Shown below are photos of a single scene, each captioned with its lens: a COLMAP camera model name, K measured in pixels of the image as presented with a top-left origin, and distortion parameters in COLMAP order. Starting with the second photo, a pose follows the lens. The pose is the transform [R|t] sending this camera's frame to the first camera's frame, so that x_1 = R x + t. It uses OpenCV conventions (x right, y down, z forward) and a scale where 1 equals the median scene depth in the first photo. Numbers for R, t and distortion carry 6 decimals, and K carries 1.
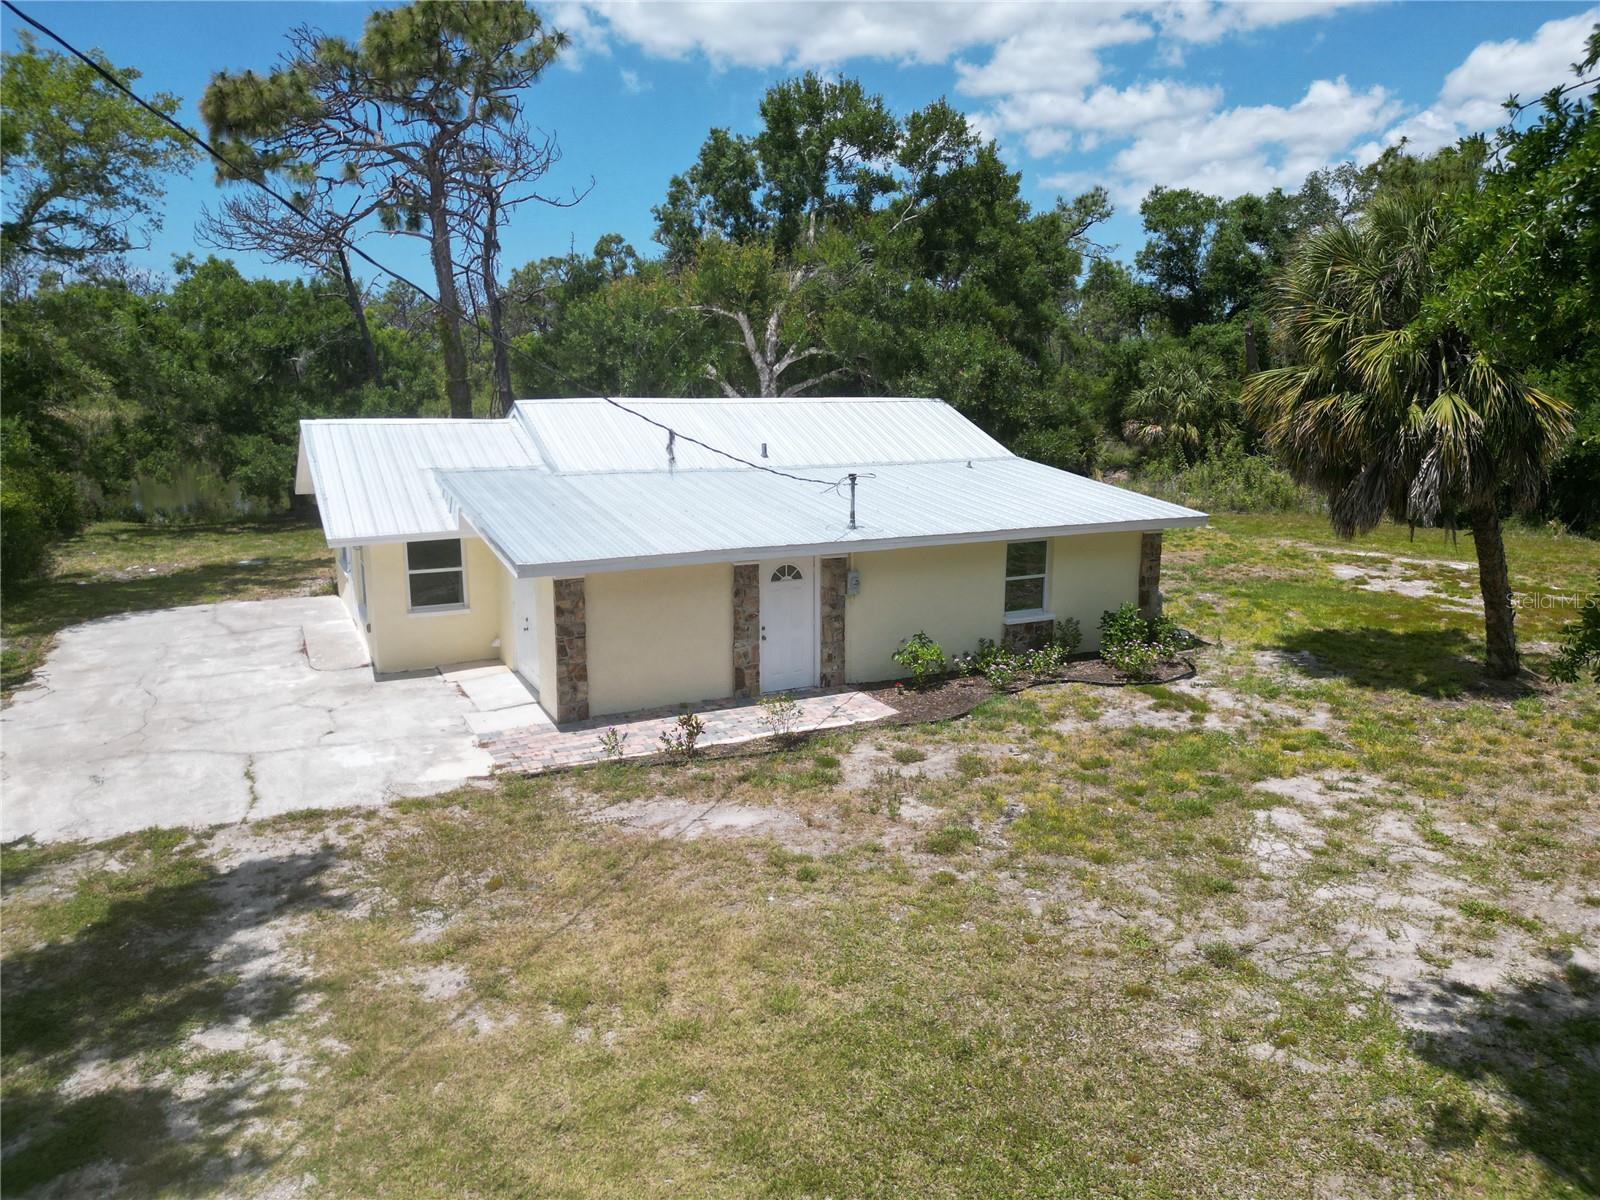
lens RADIAL K [[1129.8, 0, 800.0], [0, 1129.8, 599.1], [0, 0, 1]] dist [0.051314, -0.040849]
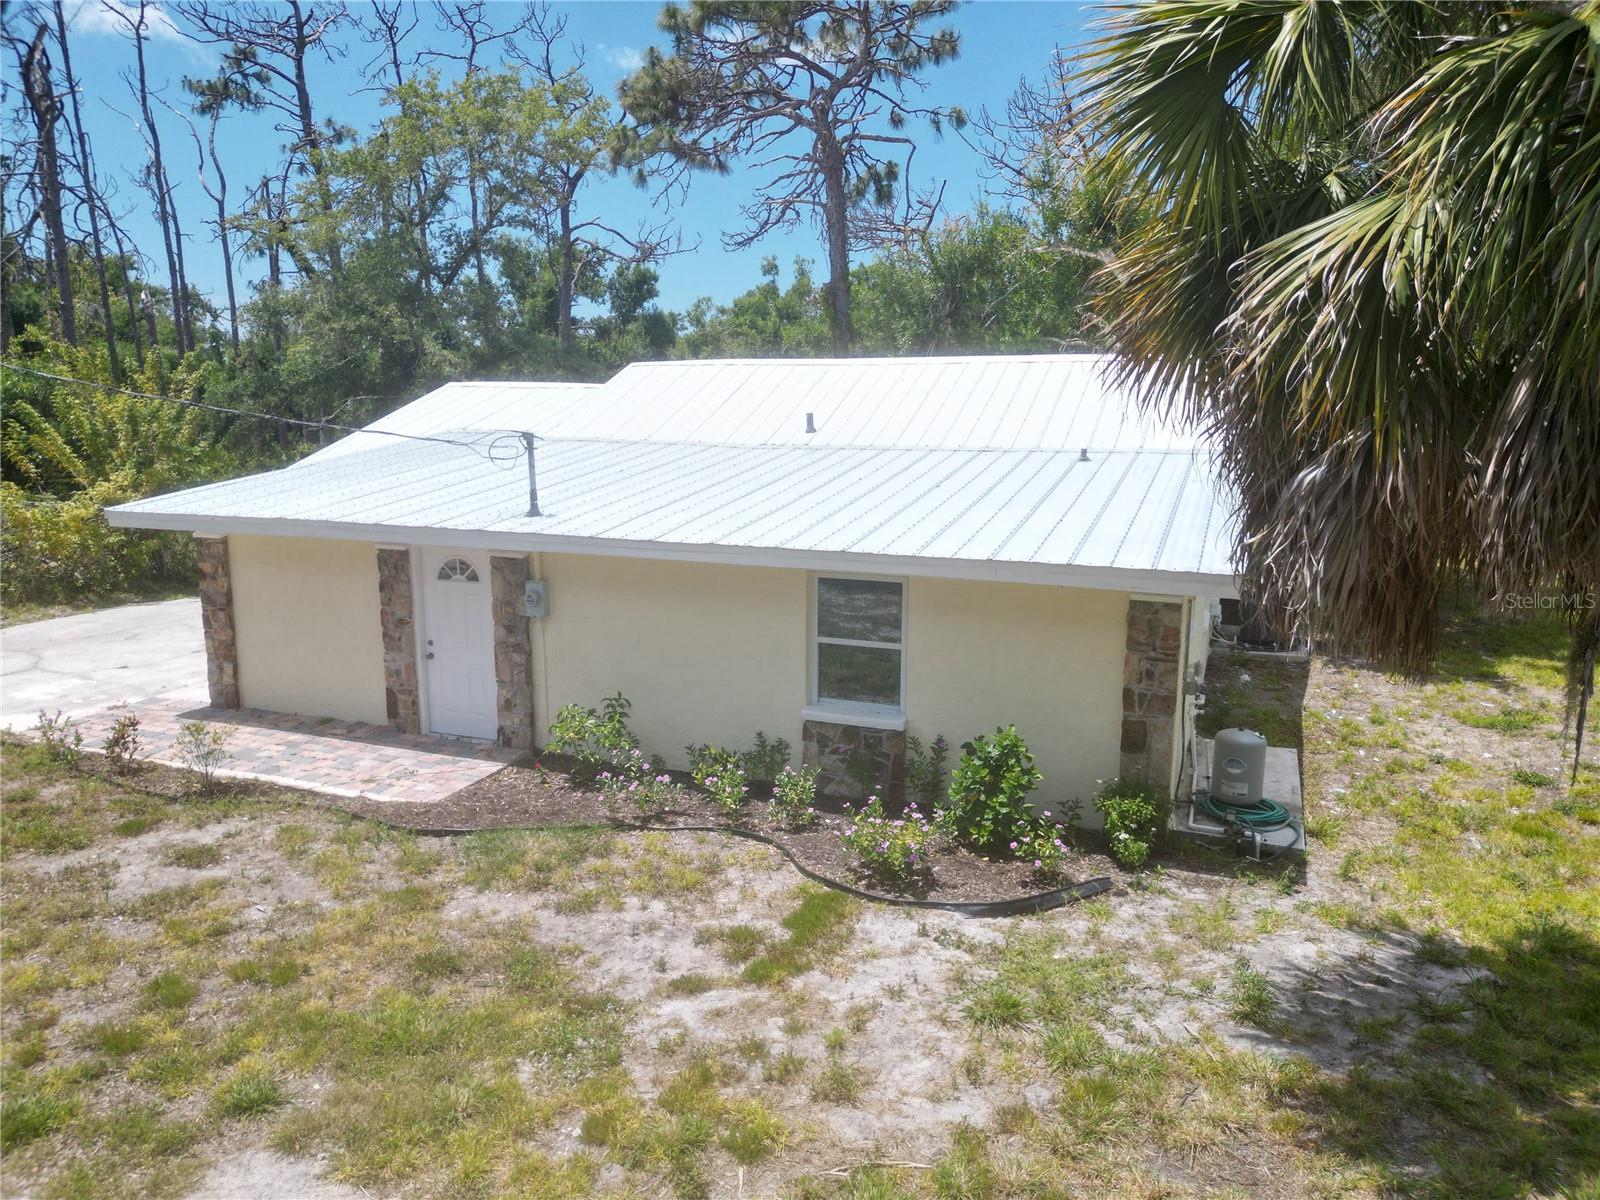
lens RADIAL K [[1129.8, 0, 804.4], [0, 1129.8, 601.9], [0, 0, 1]] dist [0.051314, -0.040849]
pose [[0.663818, 0.131638, -0.736218, 0.700962], [-0.147770, 0.988068, 0.043432, -0.071022], [0.733150, 0.079960, 0.675350, 0.733441]]
